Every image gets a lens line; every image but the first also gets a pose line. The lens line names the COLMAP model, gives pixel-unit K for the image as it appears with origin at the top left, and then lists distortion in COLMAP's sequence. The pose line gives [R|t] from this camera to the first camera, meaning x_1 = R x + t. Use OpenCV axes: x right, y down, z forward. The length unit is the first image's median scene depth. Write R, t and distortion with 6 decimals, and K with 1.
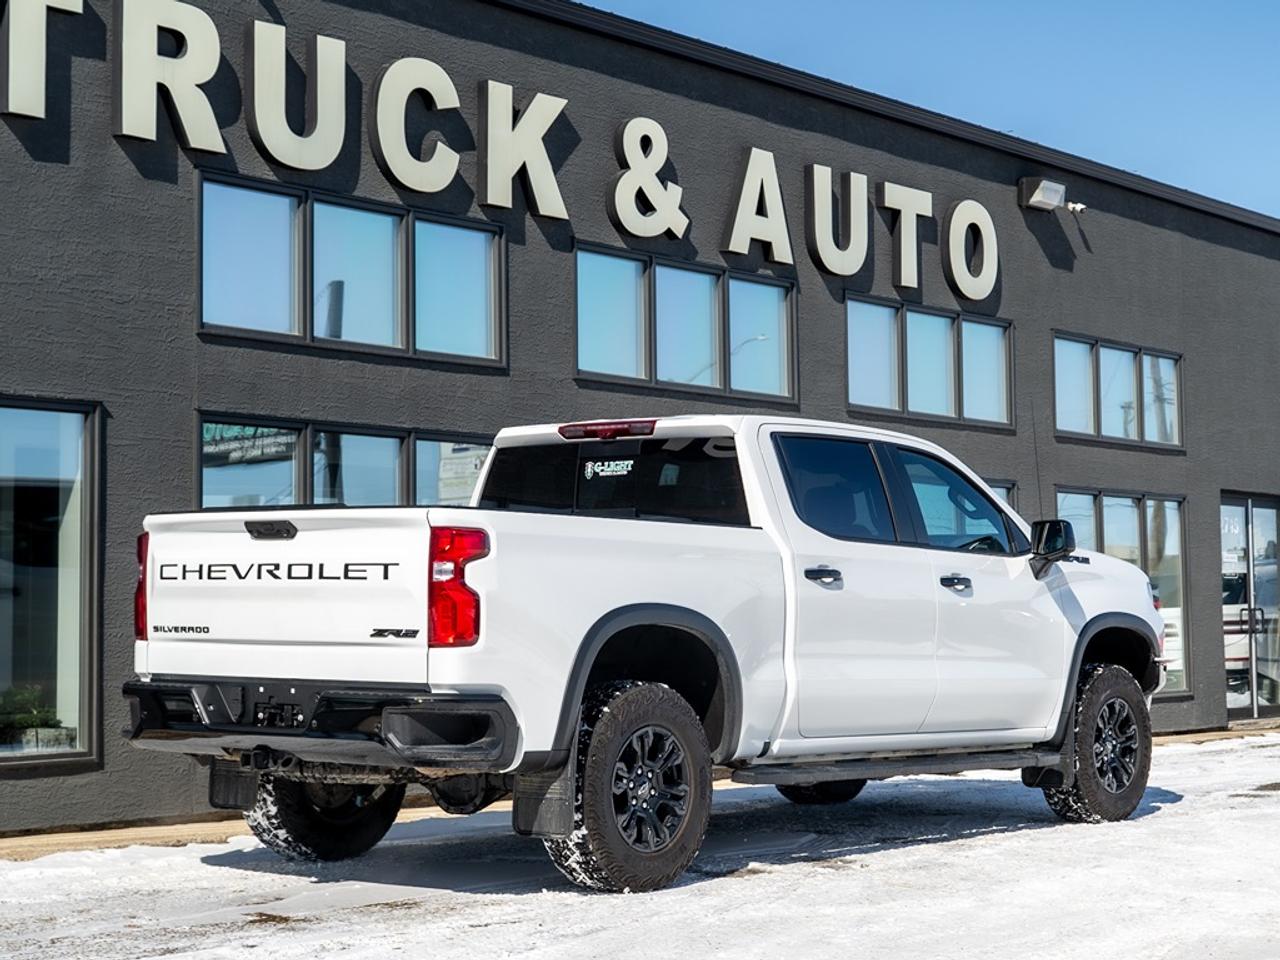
lens RADIAL K [[2461.6, 0, 640.0], [0, 2461.6, 480.0], [0, 0, 1]] dist [-0.066786, -0.125846]
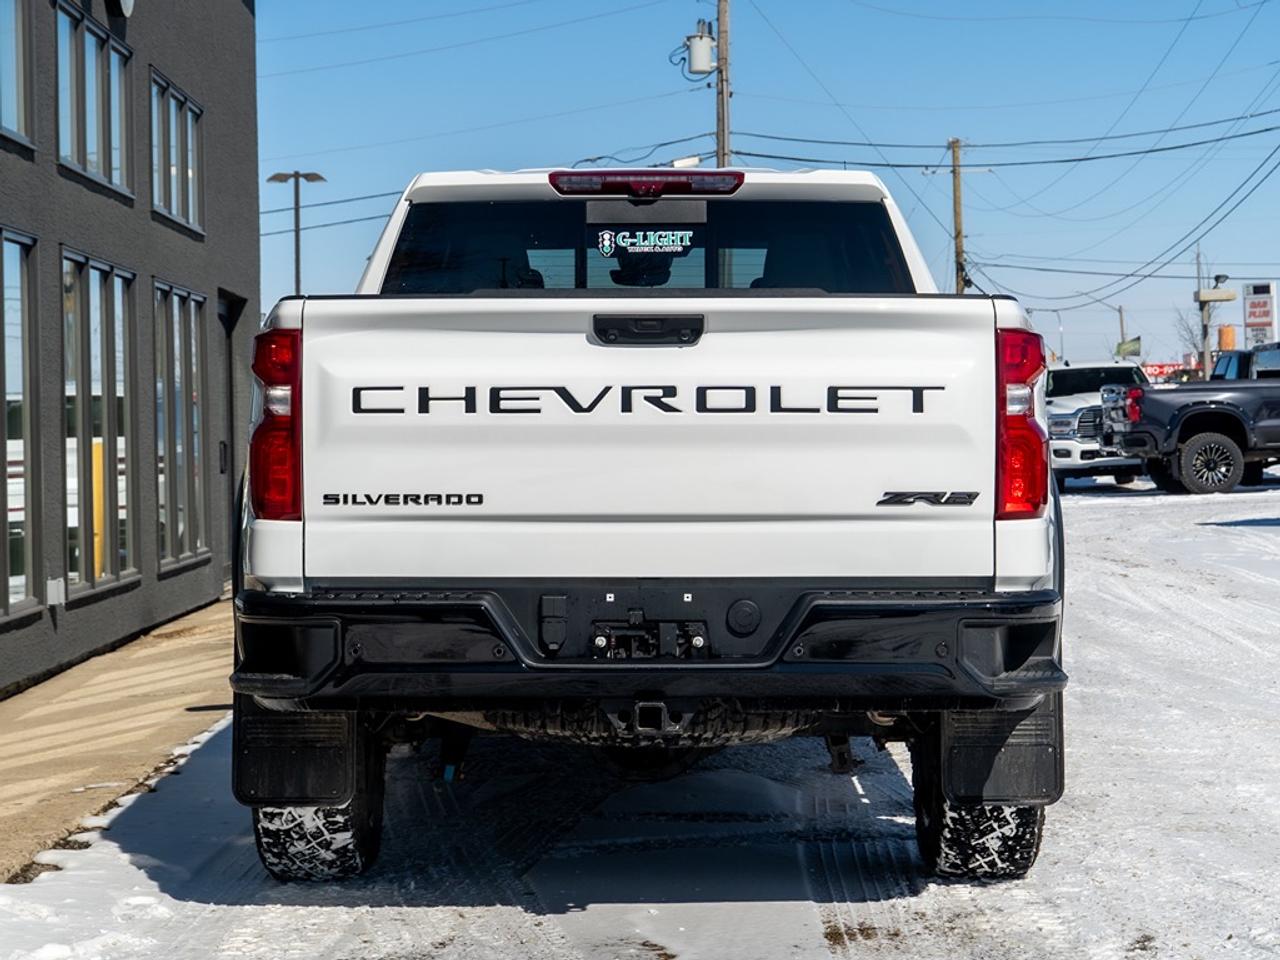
lens RADIAL K [[3027.2, 0, 640.0], [0, 3027.2, 480.0], [0, 0, 1]] dist [-0.009383, -0.058129]
pose [[0.780091, -0.015844, 0.625465, -0.608980], [-0.025134, 0.998079, 0.056629, 0.015286], [-0.625160, -0.059896, 0.778195, 0.428949]]
